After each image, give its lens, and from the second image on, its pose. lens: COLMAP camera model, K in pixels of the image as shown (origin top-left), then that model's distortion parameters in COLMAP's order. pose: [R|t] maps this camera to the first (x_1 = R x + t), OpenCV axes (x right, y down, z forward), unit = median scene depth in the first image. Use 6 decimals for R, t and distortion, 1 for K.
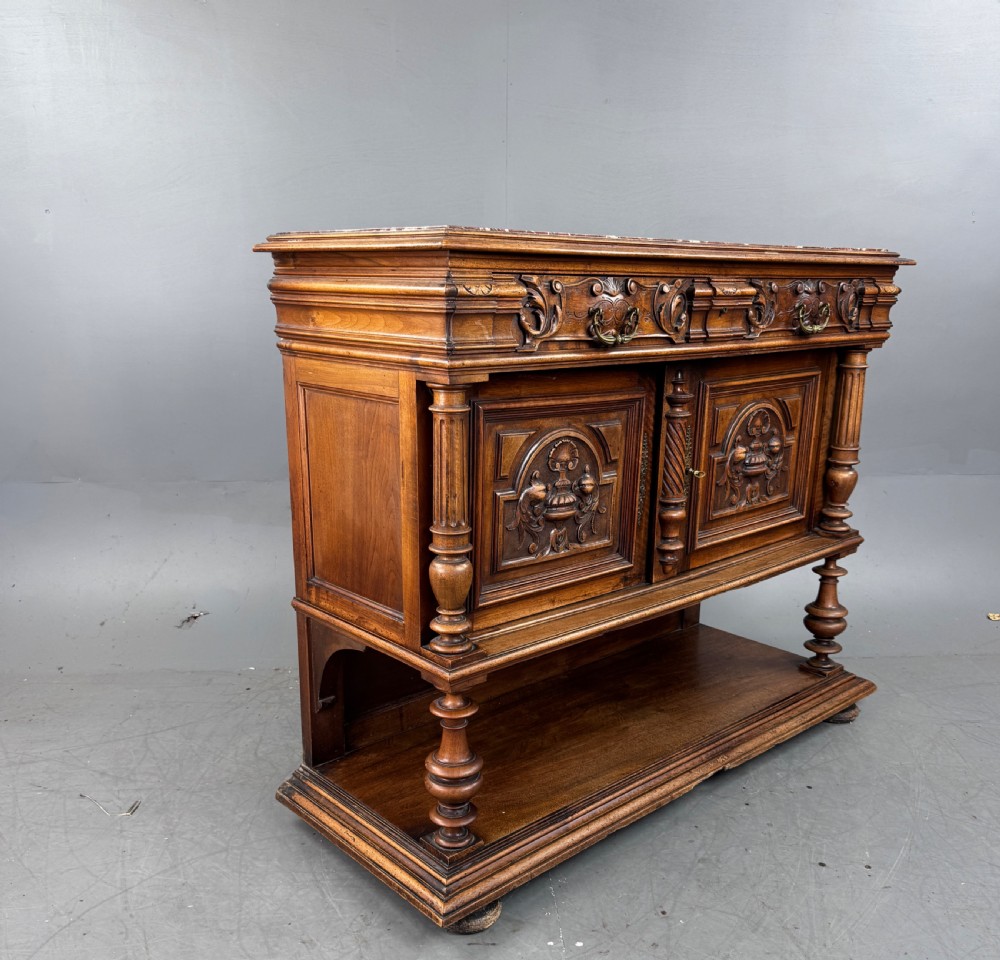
lens RADIAL K [[954.8, 0, 499.9], [0, 954.8, 559.5], [0, 0, 1]] dist [0.100999, -0.003029]
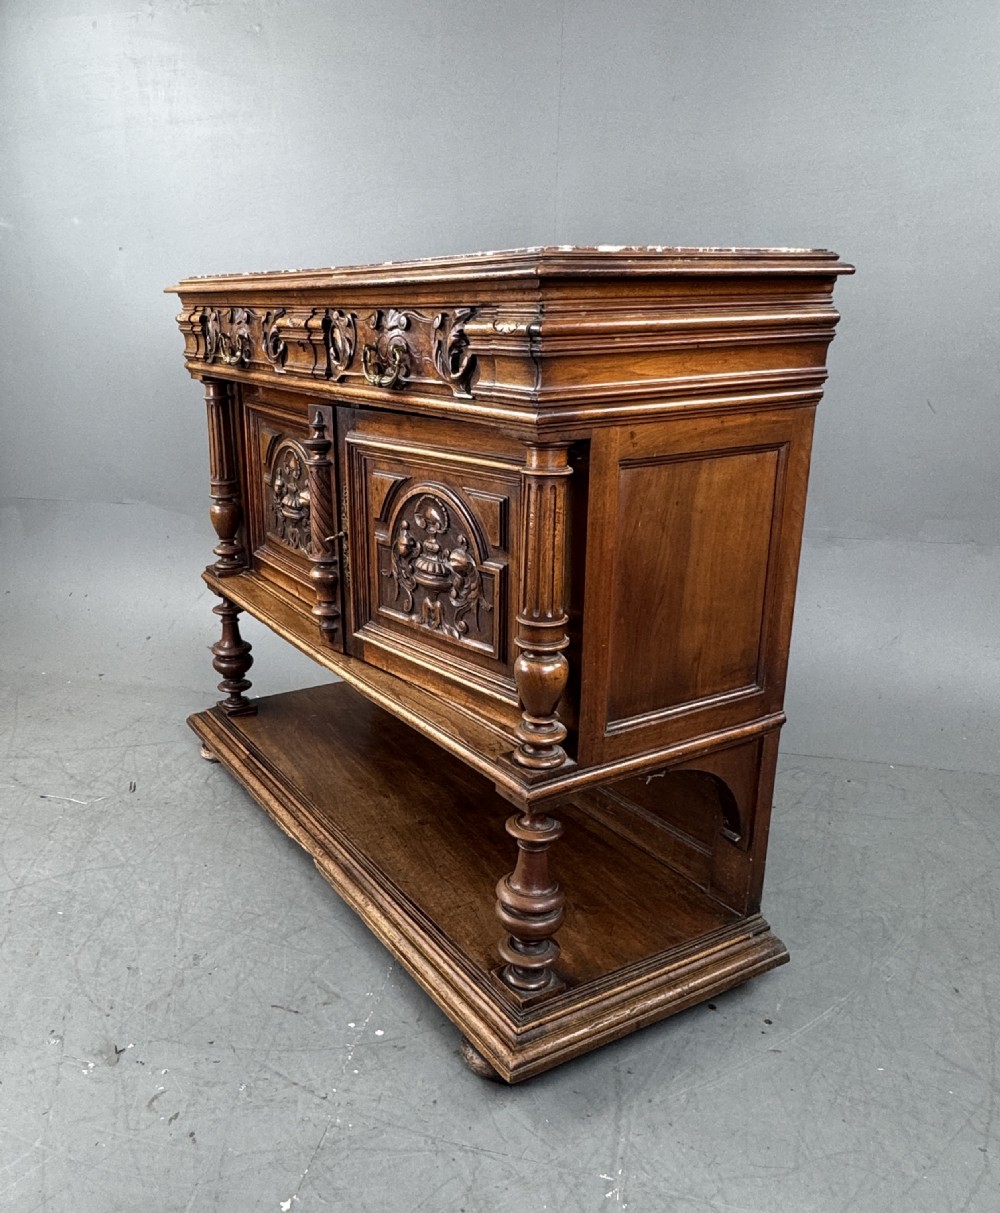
lens RADIAL K [[954.5, 0, 500.0], [0, 954.5, 606.5], [0, 0, 1]] dist [-0.001939, -0.000507]
pose [[-0.016336, 0.282150, -0.959231, 1.097012], [-0.289066, 0.917060, 0.274668, -0.329607], [0.957170, 0.281768, 0.066579, 1.183384]]
